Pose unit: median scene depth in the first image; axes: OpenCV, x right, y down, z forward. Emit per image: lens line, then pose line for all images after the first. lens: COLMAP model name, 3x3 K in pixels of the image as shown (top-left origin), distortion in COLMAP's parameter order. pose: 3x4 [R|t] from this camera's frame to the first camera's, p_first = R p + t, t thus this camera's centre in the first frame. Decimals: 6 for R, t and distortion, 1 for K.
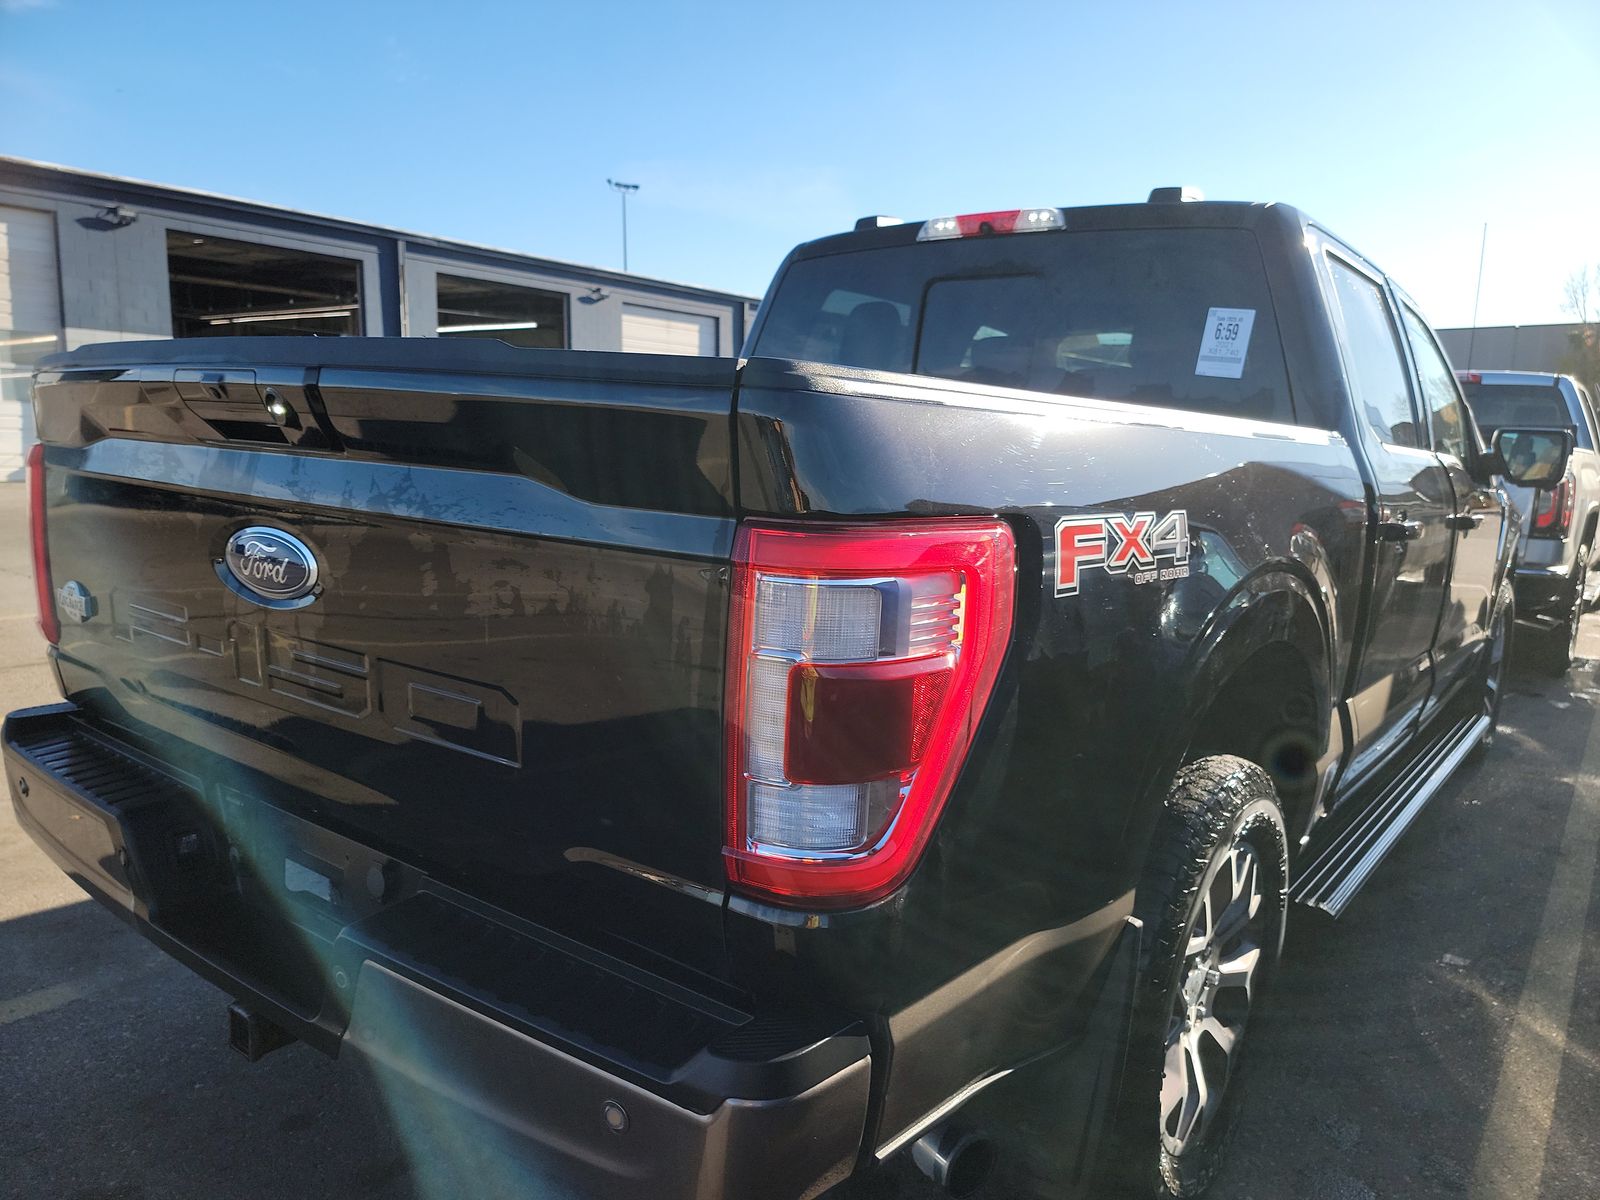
lens RADIAL K [[1119.0, 0, 800.0], [0, 1119.0, 600.0], [0, 0, 1]] dist [0.114774, -0.119084]
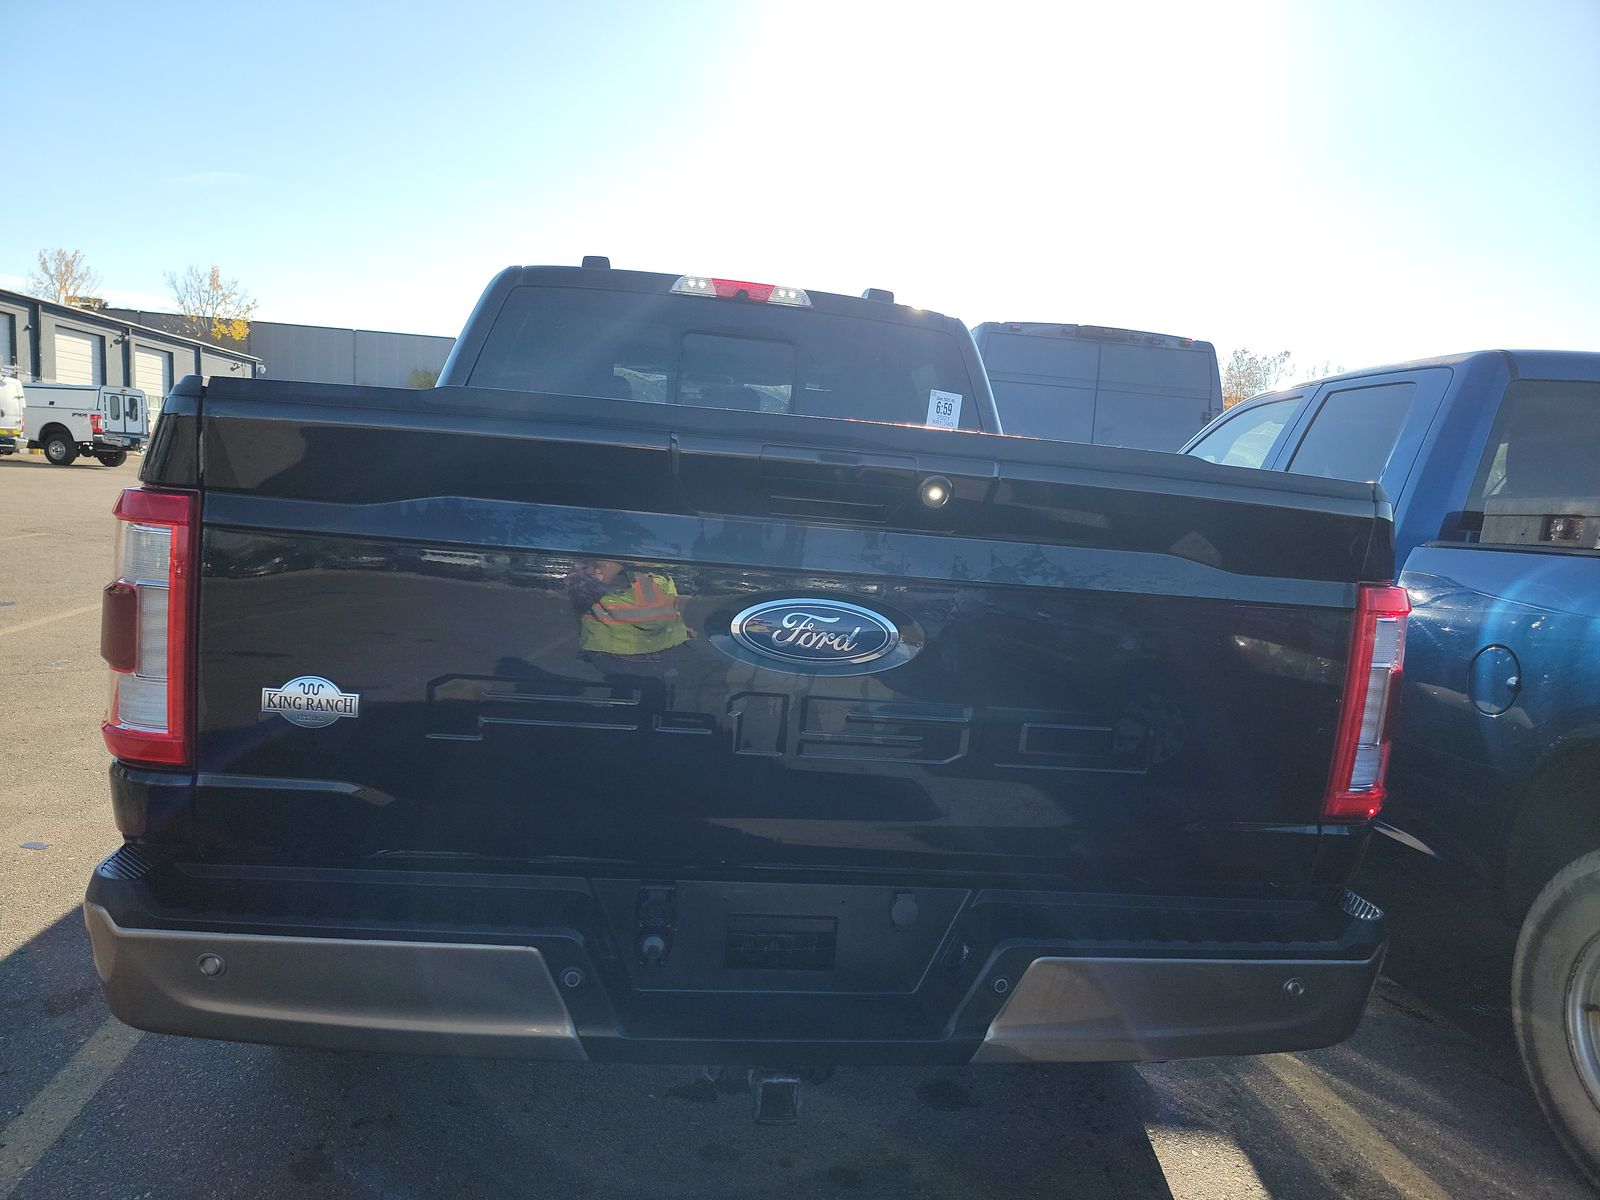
lens RADIAL K [[1119.0, 0, 800.0], [0, 1119.0, 600.0], [0, 0, 1]] dist [0.114774, -0.119084]
pose [[0.703862, -0.058927, 0.707889, -0.718525], [0.052773, 0.998137, 0.030616, -0.056754], [-0.708374, 0.015808, 0.705660, 0.174607]]
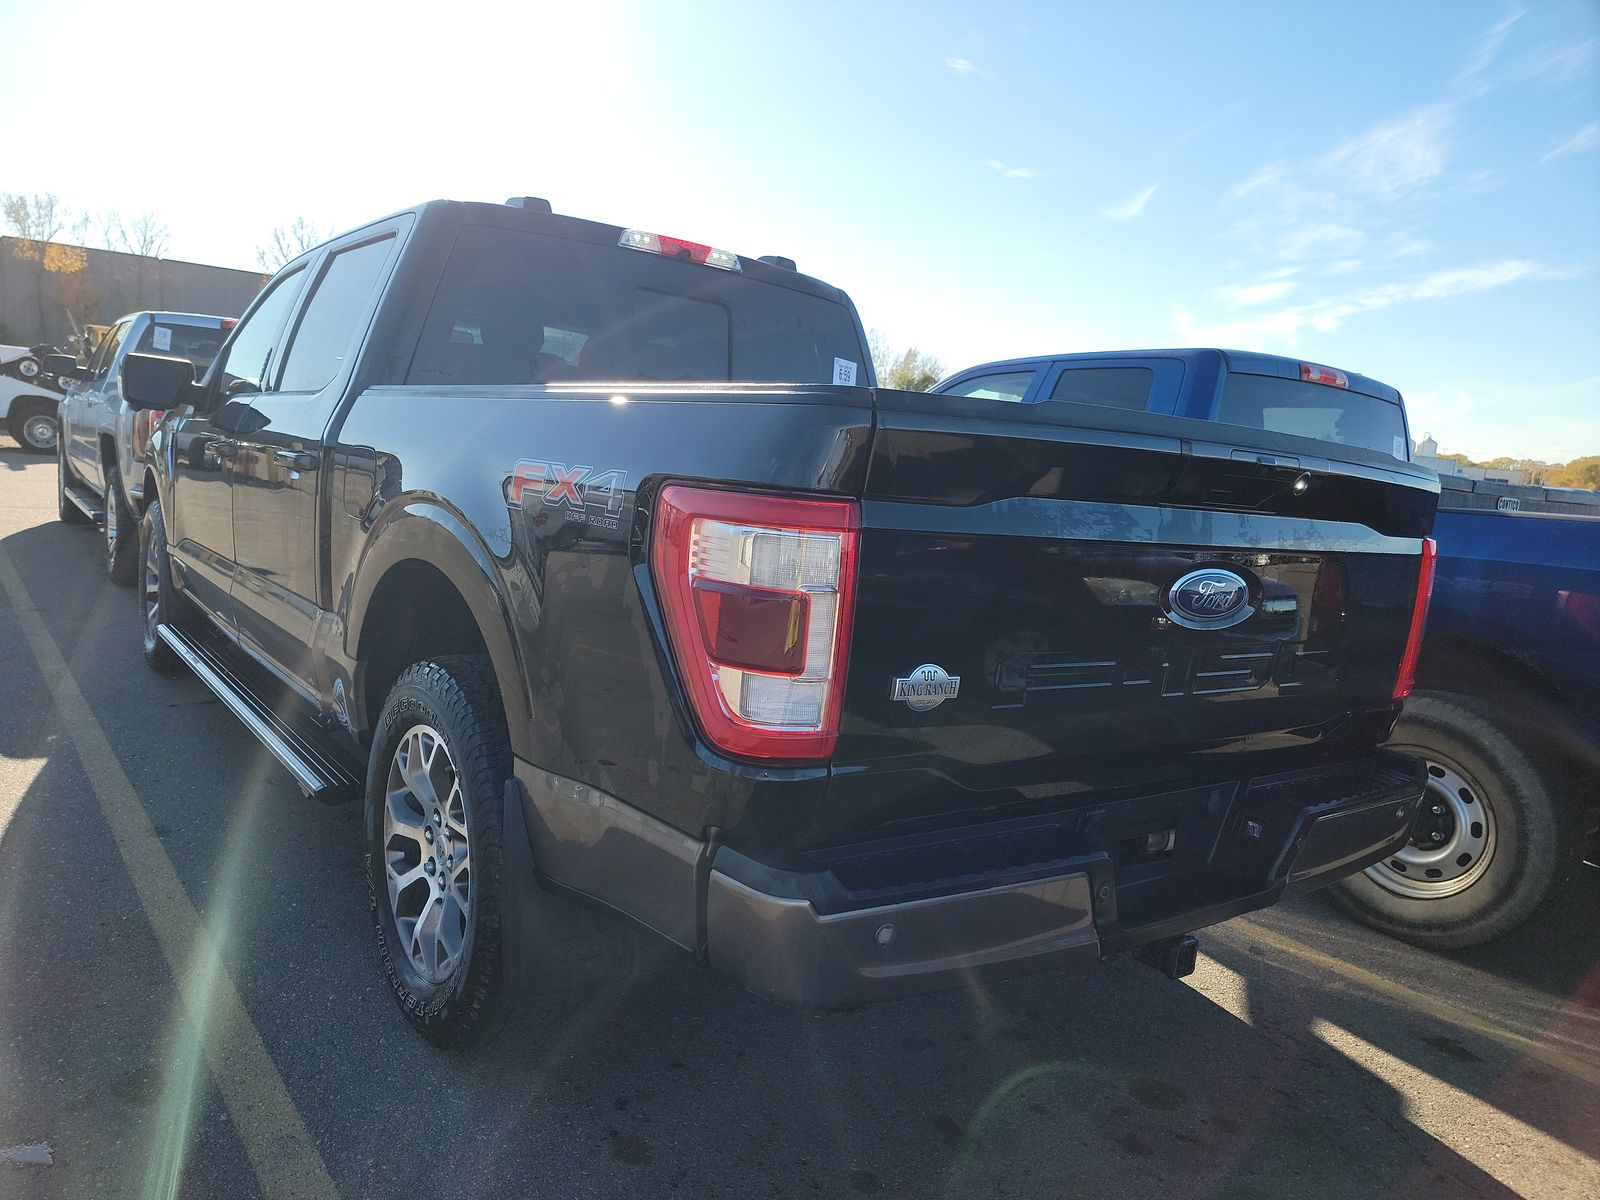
lens RADIAL K [[1119.0, 0, 800.0], [0, 1119.0, 600.0], [0, 0, 1]] dist [0.114774, -0.119084]
pose [[0.260601, -0.139902, 0.955256, -1.106117], [0.061372, 0.989844, 0.128224, -0.135124], [-0.963494, 0.025211, 0.266540, 0.671197]]
